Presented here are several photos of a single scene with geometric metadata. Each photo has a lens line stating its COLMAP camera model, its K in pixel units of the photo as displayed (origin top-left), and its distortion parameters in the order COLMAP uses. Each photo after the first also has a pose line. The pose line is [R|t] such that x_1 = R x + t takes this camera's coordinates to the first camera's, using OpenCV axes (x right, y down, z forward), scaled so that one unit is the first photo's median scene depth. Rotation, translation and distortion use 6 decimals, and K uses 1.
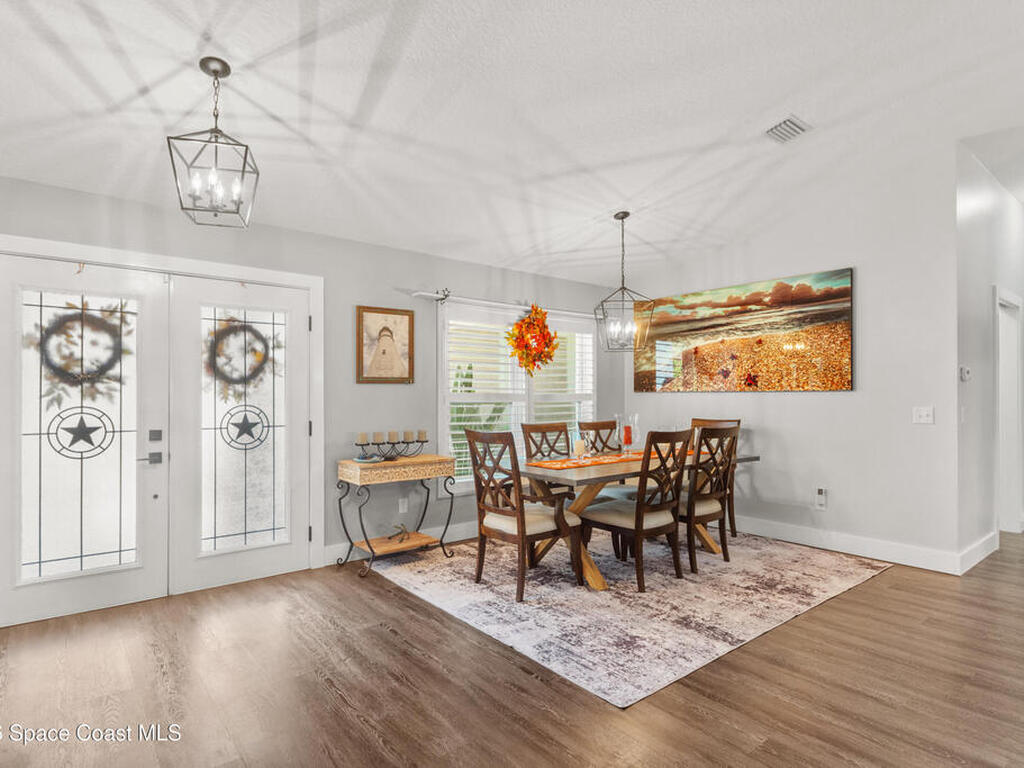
lens RADIAL K [[562.5, 0, 500.0], [0, 562.5, 393.0], [0, 0, 1]] dist [-0.001994, 0.000383]
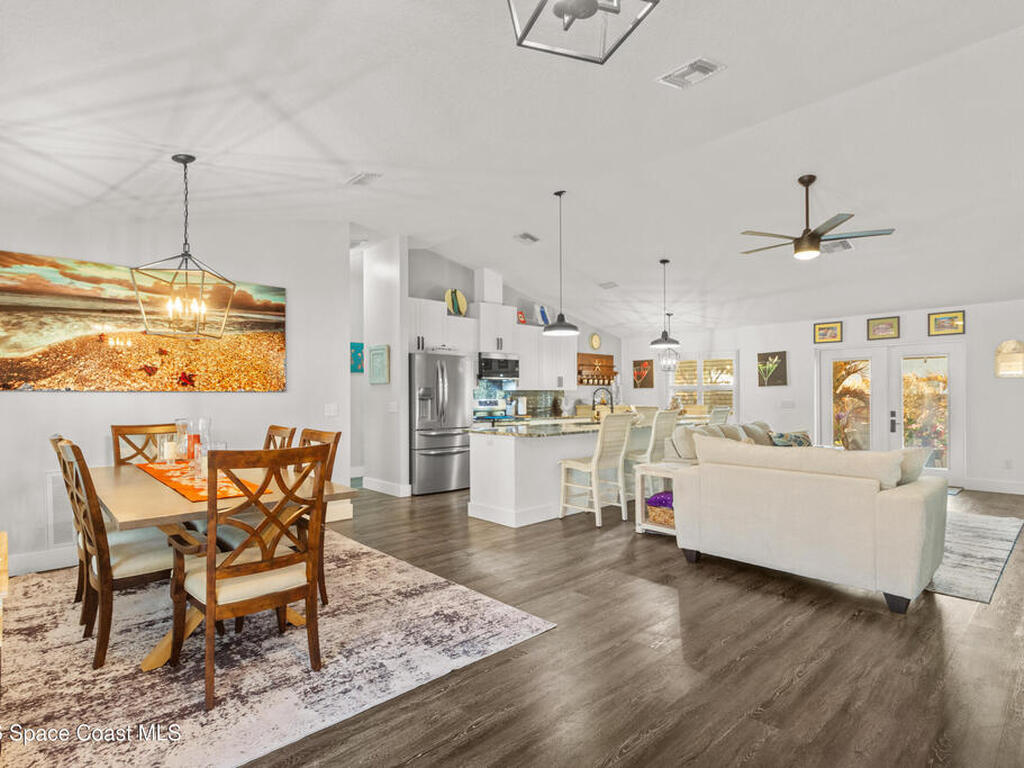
lens RADIAL K [[533.5, 0, 506.7], [0, 533.5, 395.0], [0, 0, 1]] dist [0.005532, 0.000271]
pose [[-0.078602, 0.003120, 0.996901, -0.614359], [-0.001678, 0.999993, -0.003262, 0.006391], [-0.996905, -0.001929, -0.078596, 0.711595]]
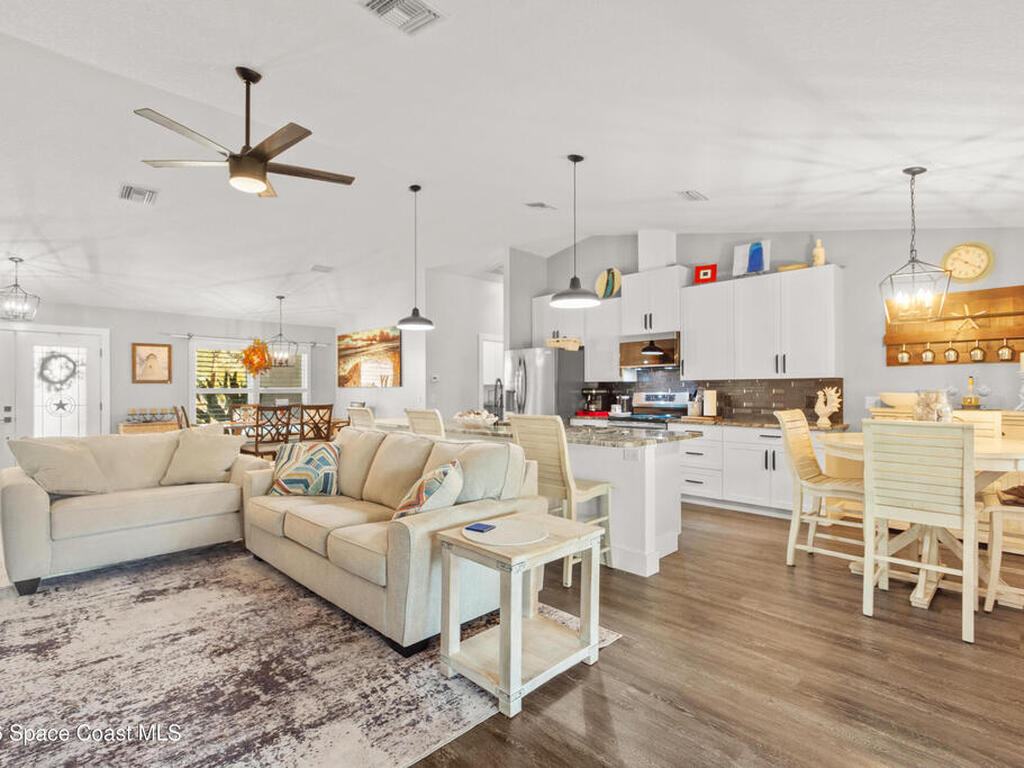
lens RADIAL K [[503.9, 0, 507.8], [0, 503.9, 388.8], [0, 0, 1]] dist [-0.005607, -0.001949]
pose [[0.993798, -0.001920, 0.111186, 0.922883], [0.001495, 0.999991, 0.003906, -0.003099], [-0.111193, -0.003716, 0.993792, -0.944558]]
